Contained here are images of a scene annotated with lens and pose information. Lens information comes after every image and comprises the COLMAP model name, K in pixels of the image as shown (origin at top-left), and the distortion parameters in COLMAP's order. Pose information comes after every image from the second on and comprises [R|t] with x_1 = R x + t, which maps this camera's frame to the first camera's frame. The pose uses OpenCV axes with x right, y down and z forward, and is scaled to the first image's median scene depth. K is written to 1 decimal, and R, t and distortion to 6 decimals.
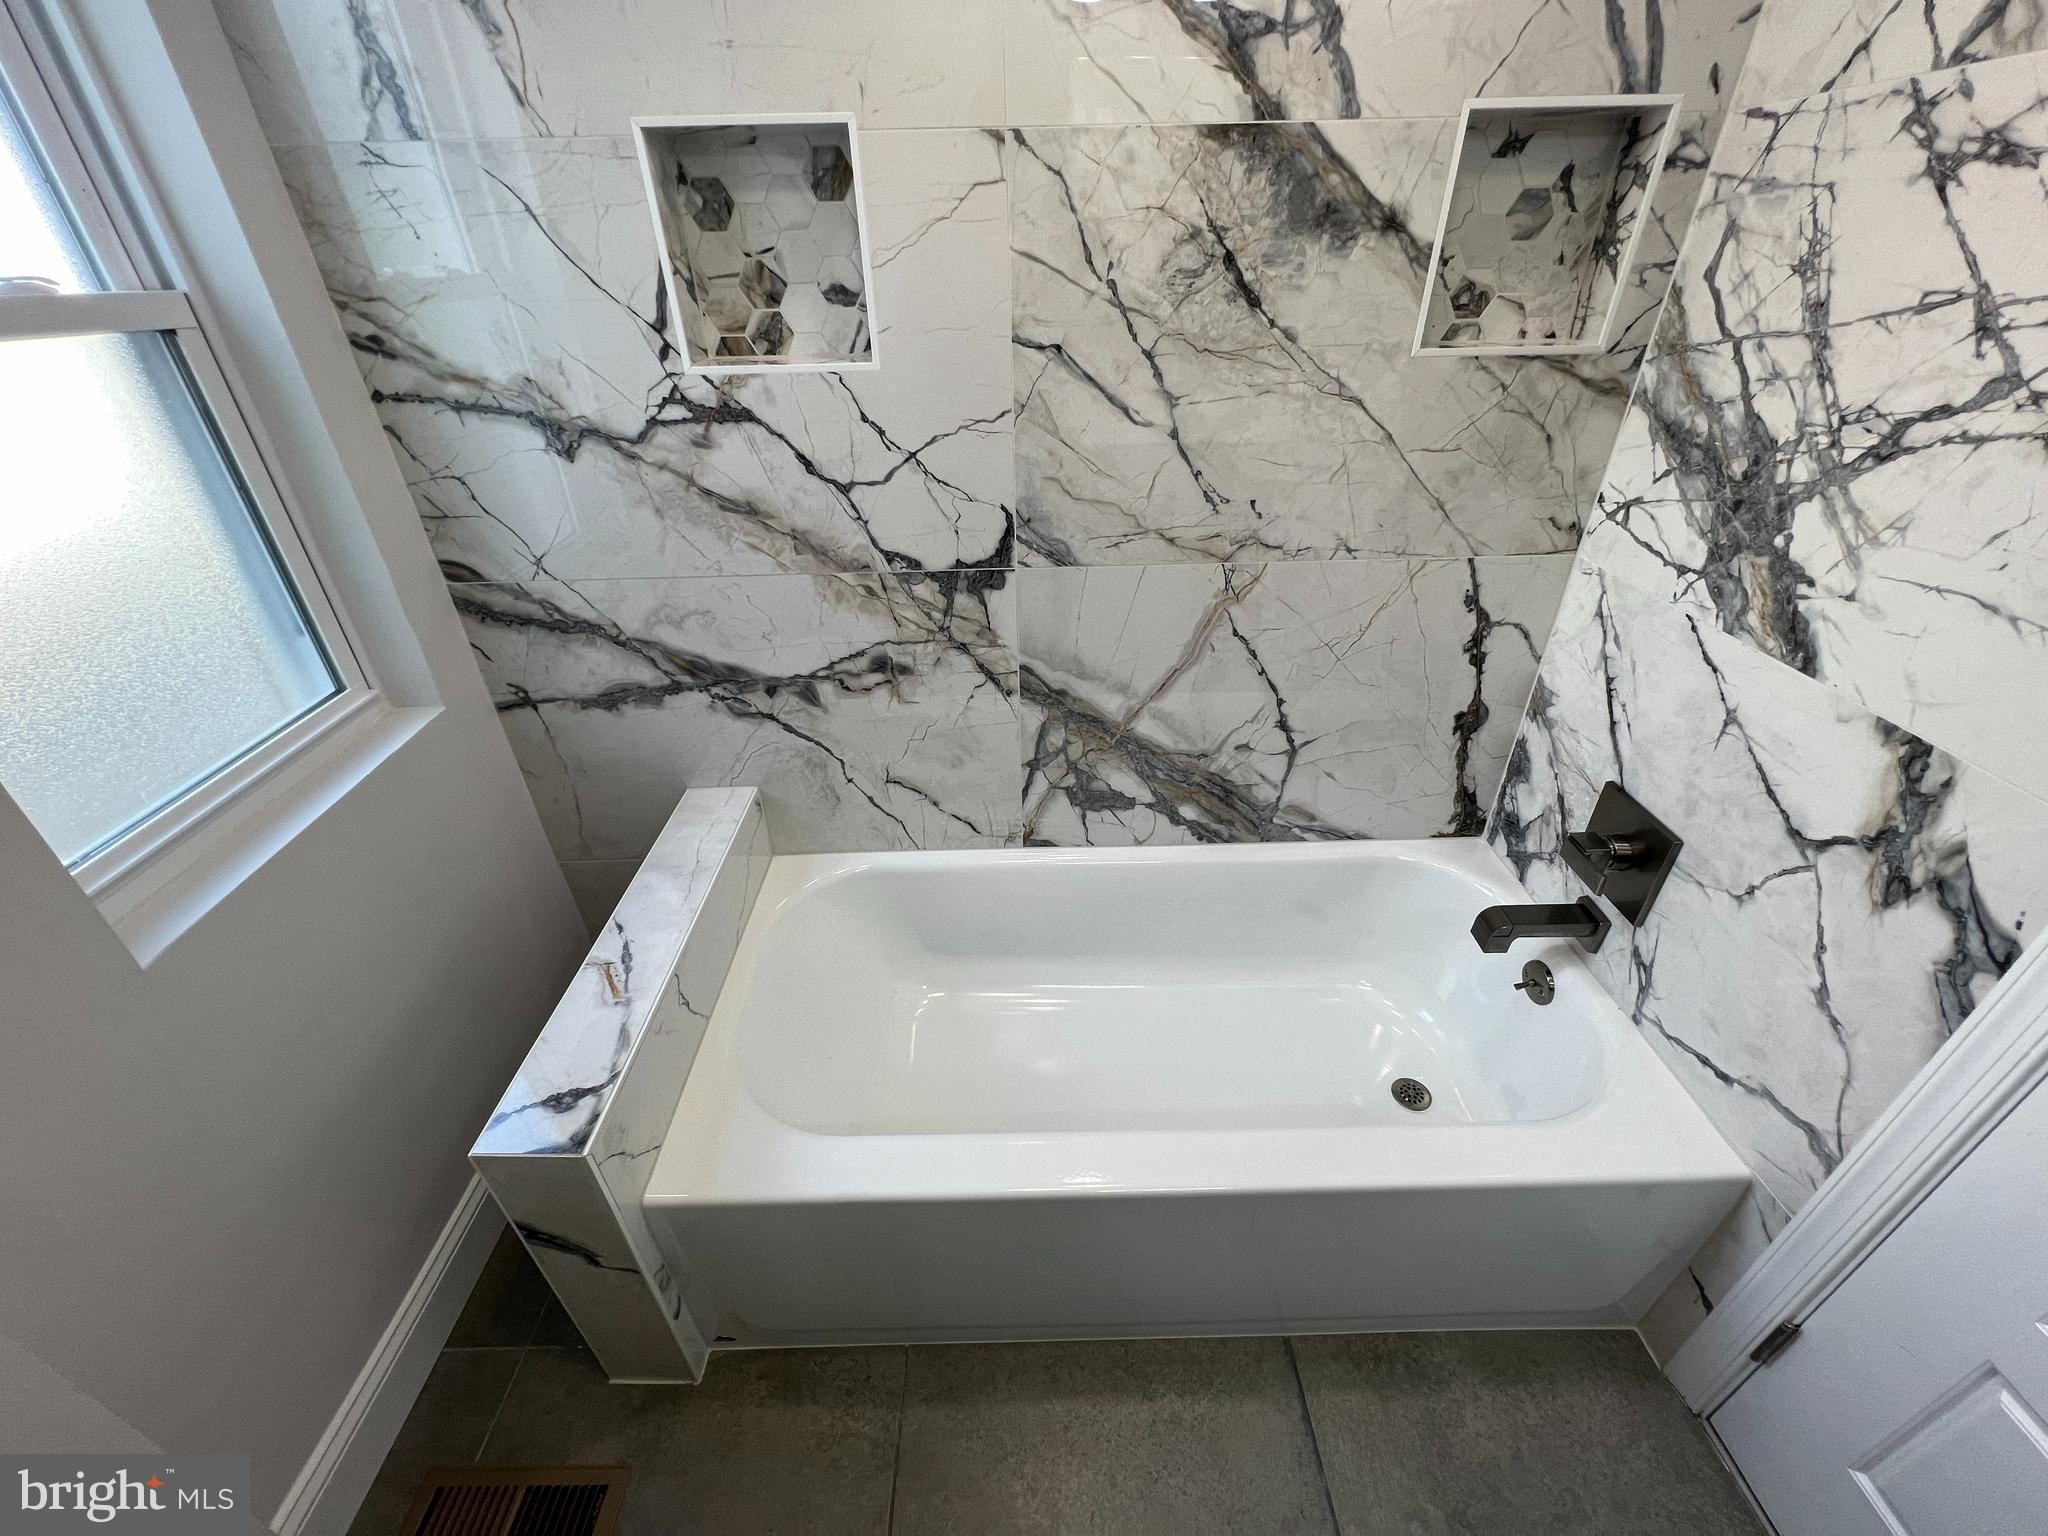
lens RADIAL K [[822.6, 0, 1024.0], [0, 822.6, 768.0], [0, 0, 1]] dist [0.000198, 0.000280]
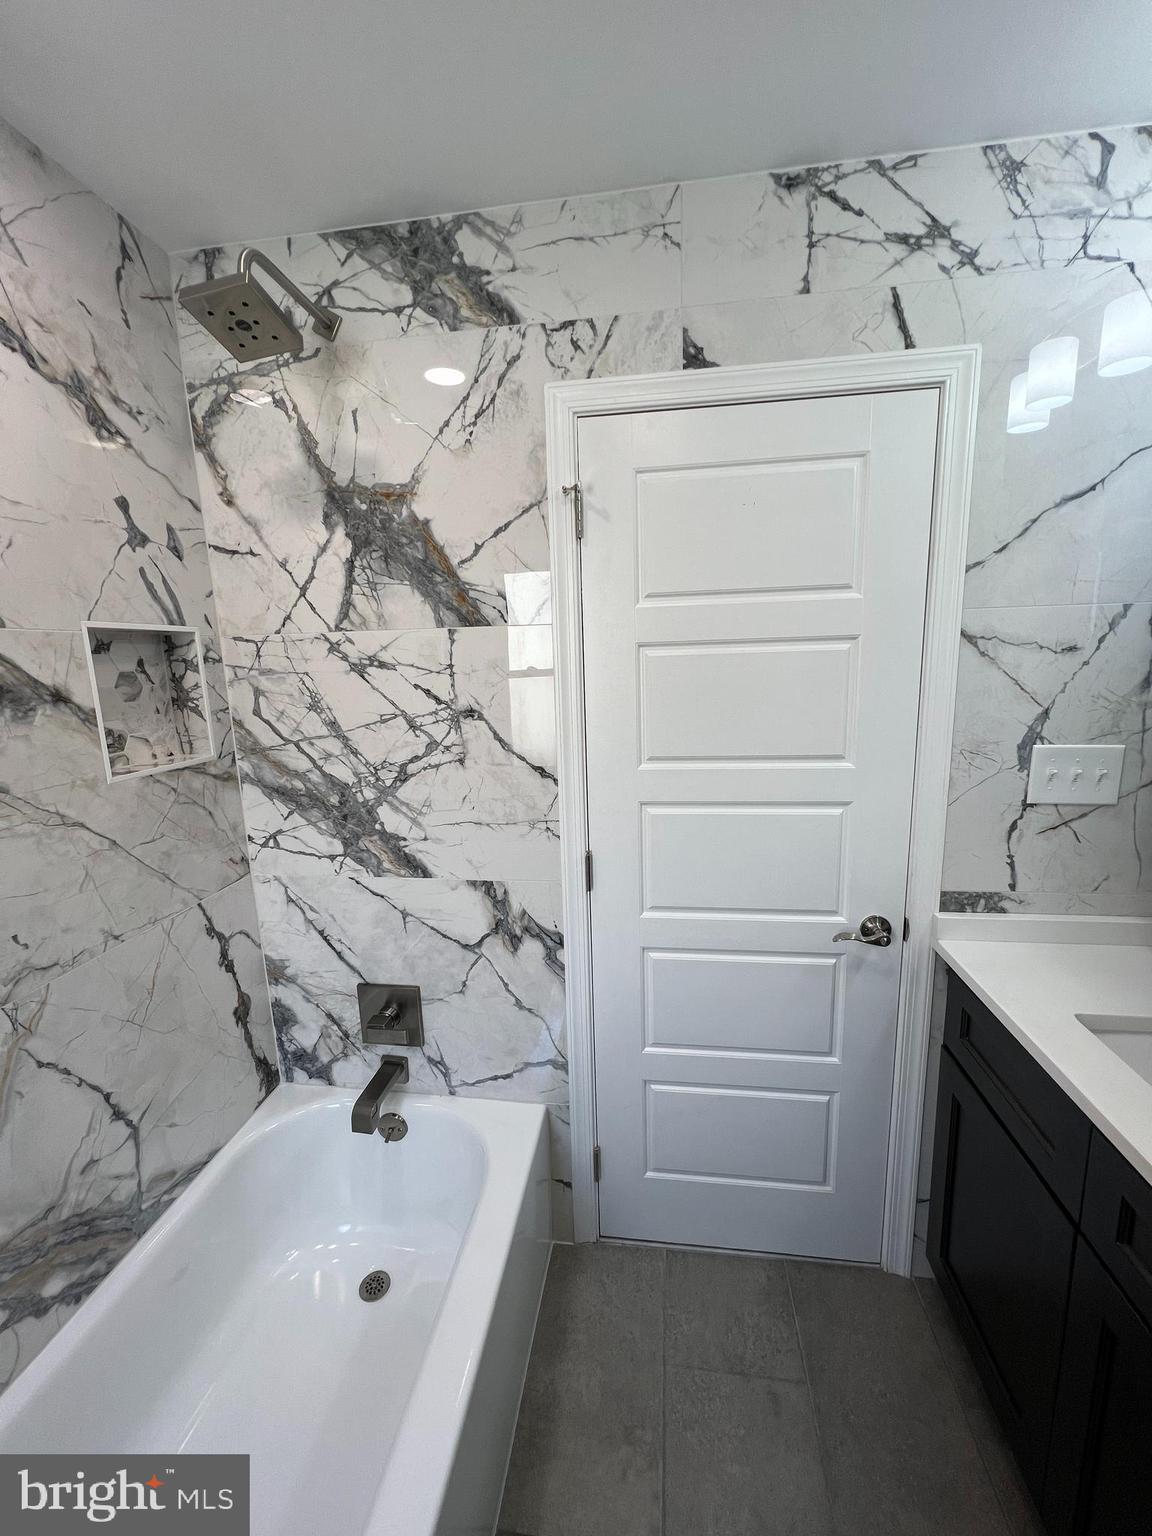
lens RADIAL K [[616.9, 0, 576.0], [0, 616.9, 768.0], [0, 0, 1]] dist [0.000198, 0.000280]
pose [[0.156367, -0.162946, 0.974165, -0.357514], [0.547529, 0.835181, 0.051813, -0.187453], [-0.822047, 0.525282, 0.219813, 0.199415]]
